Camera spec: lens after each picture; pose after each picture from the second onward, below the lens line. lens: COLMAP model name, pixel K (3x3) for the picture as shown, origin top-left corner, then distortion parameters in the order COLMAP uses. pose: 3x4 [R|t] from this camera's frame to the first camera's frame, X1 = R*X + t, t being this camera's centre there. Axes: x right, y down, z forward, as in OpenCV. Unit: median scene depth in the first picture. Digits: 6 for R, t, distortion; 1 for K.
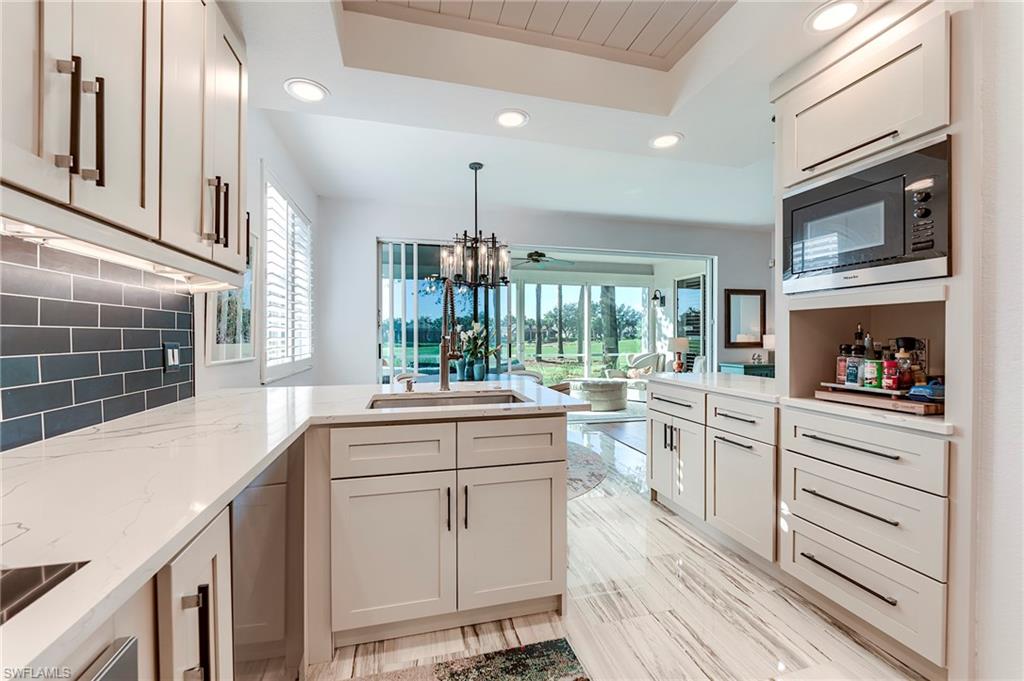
lens RADIAL K [[409.9, 0, 506.3], [0, 409.9, 340.1], [0, 0, 1]] dist [0.003198, -0.000125]
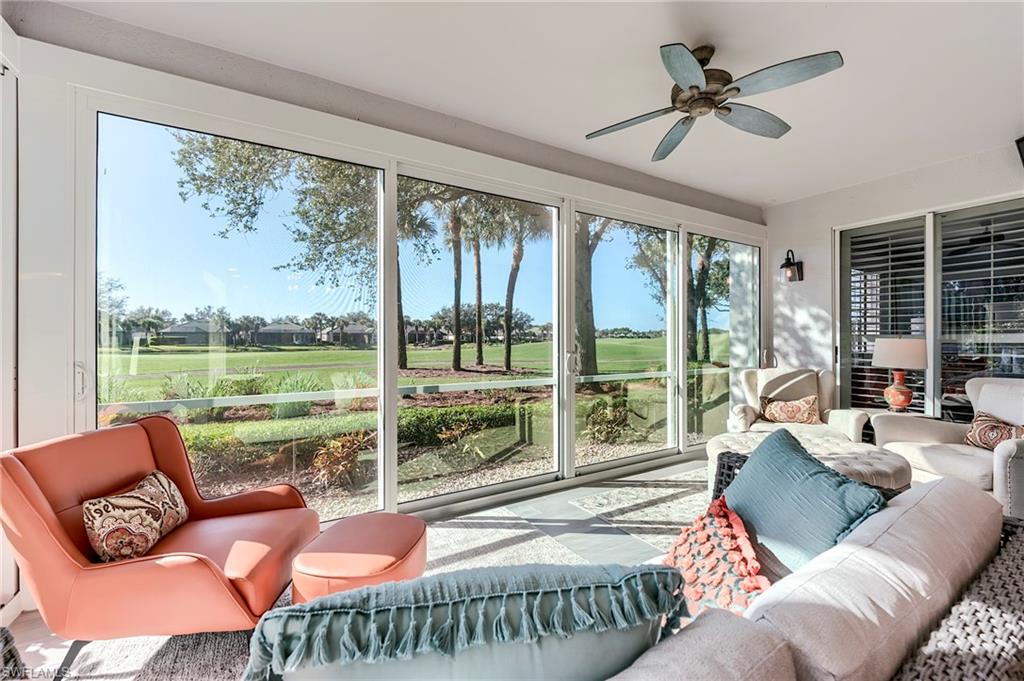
lens RADIAL K [[409.9, 0, 505.9], [0, 409.9, 340.1], [0, 0, 1]] dist [0.003198, -0.000125]
pose [[0.959257, 0.005441, 0.282482, -0.059981], [-0.003706, 0.999971, -0.006675, 0.000594], [-0.282510, 0.005356, 0.959249, 0.251854]]
